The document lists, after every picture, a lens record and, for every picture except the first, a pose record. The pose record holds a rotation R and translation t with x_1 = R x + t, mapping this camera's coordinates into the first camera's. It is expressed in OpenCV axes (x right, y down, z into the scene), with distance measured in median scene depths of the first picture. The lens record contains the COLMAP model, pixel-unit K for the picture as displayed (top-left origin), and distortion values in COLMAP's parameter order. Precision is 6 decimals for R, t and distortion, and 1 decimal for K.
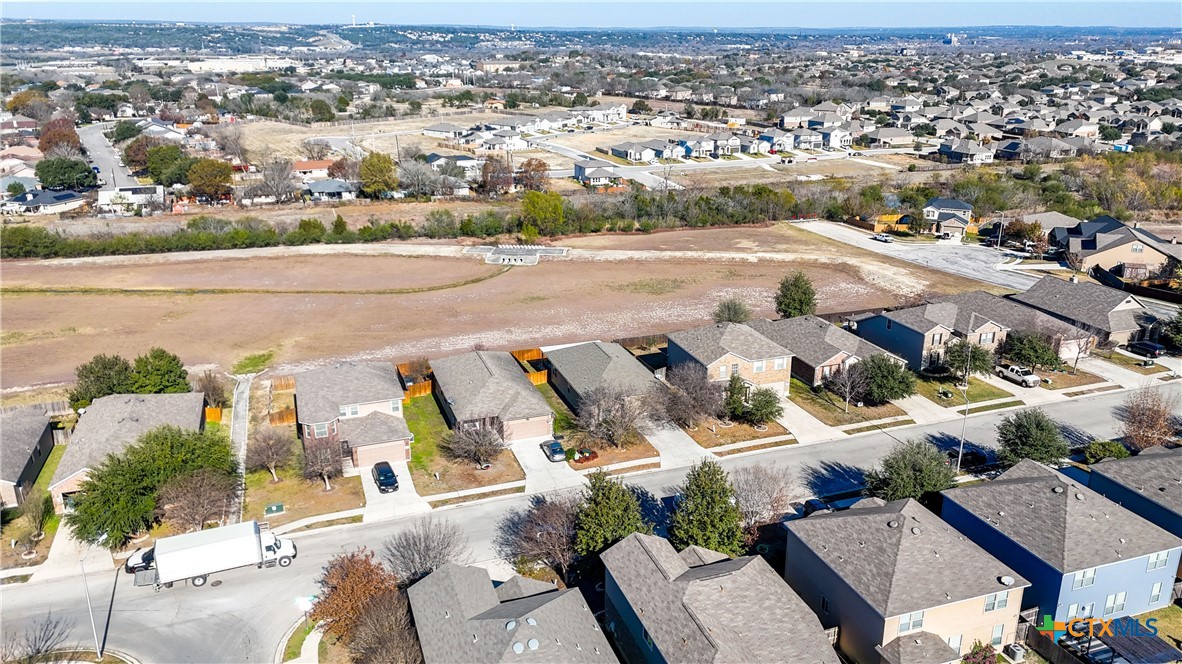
lens RADIAL K [[876.6, 0, 596.1], [0, 876.6, 332.9], [0, 0, 1]] dist [0.087730, -0.084786]
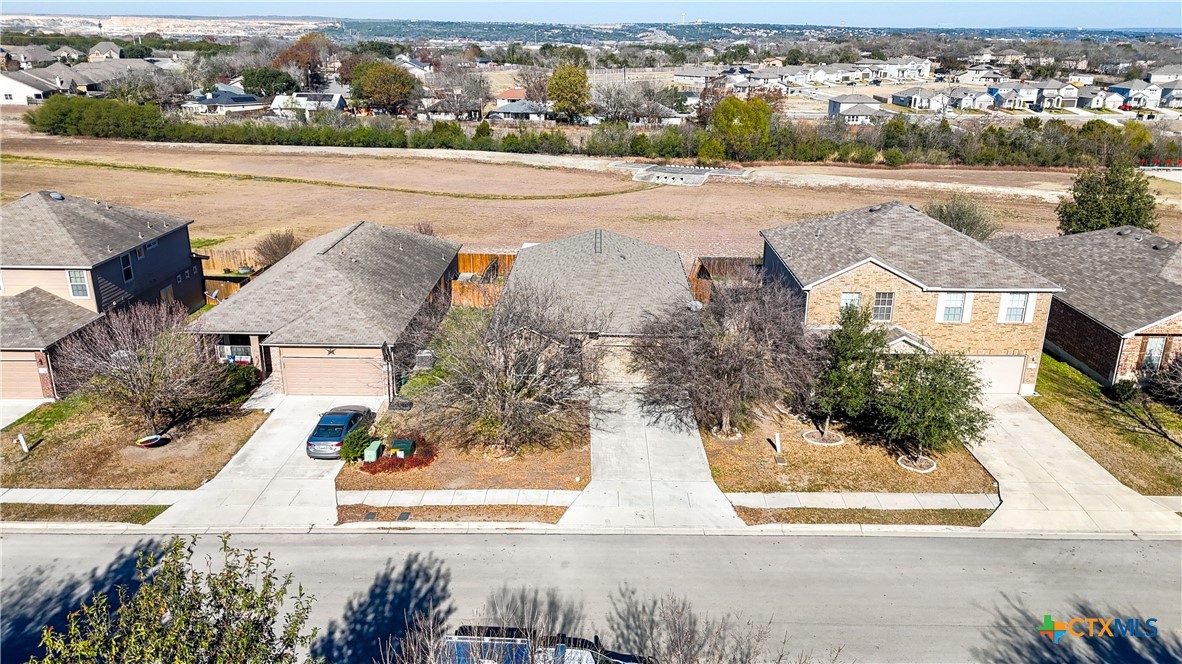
lens RADIAL K [[868.3, 0, 597.3], [0, 868.3, 332.9], [0, 0, 1]] dist [0.077520, -0.076348]
pose [[0.939062, 0.119004, -0.322492, 0.073682], [-0.119062, 0.992693, 0.019621, 0.027029], [0.322471, 0.019971, 0.946369, 0.262264]]
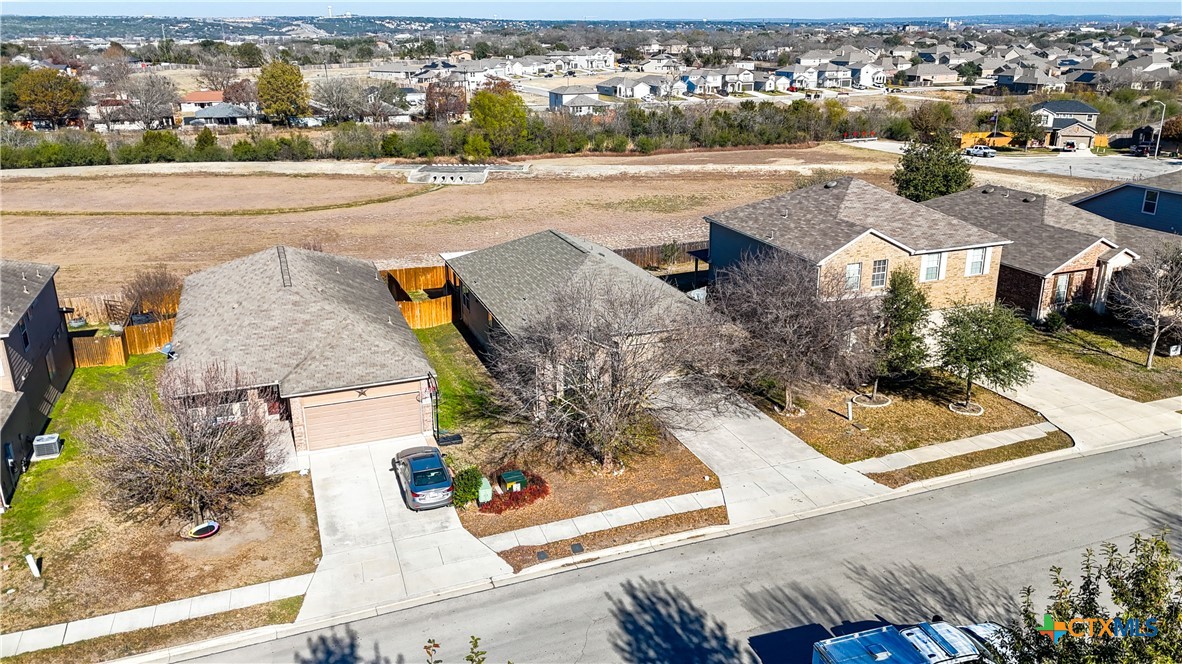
lens RADIAL K [[895.5, 0, 597.4], [0, 895.5, 331.3], [0, 0, 1]] dist [0.072966, -0.066421]
pose [[0.999840, -0.012808, 0.012501, 0.007392], [0.012842, 0.999914, -0.002607, 0.030624], [-0.012467, 0.002767, 0.999918, 0.252188]]
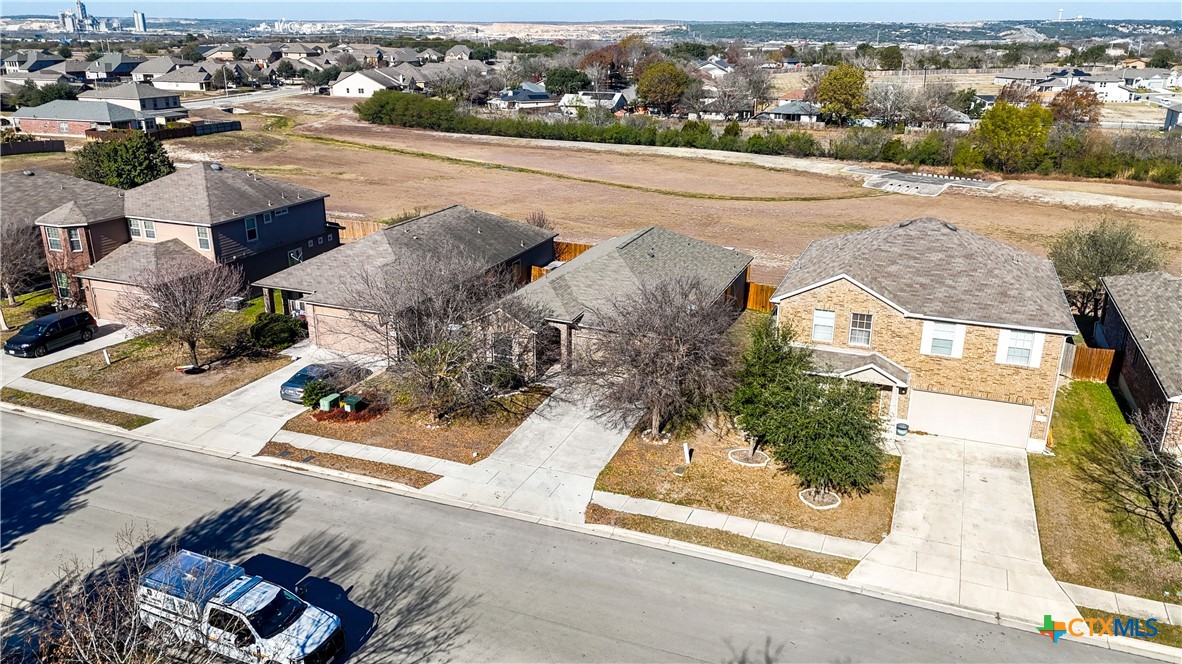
lens RADIAL K [[868.3, 0, 597.3], [0, 868.3, 332.9], [0, 0, 1]] dist [0.077520, -0.076348]
pose [[0.752013, 0.218551, -0.621861, 0.132998], [-0.218273, 0.972772, 0.077922, 0.017228], [0.621959, 0.077137, 0.779241, 0.291745]]
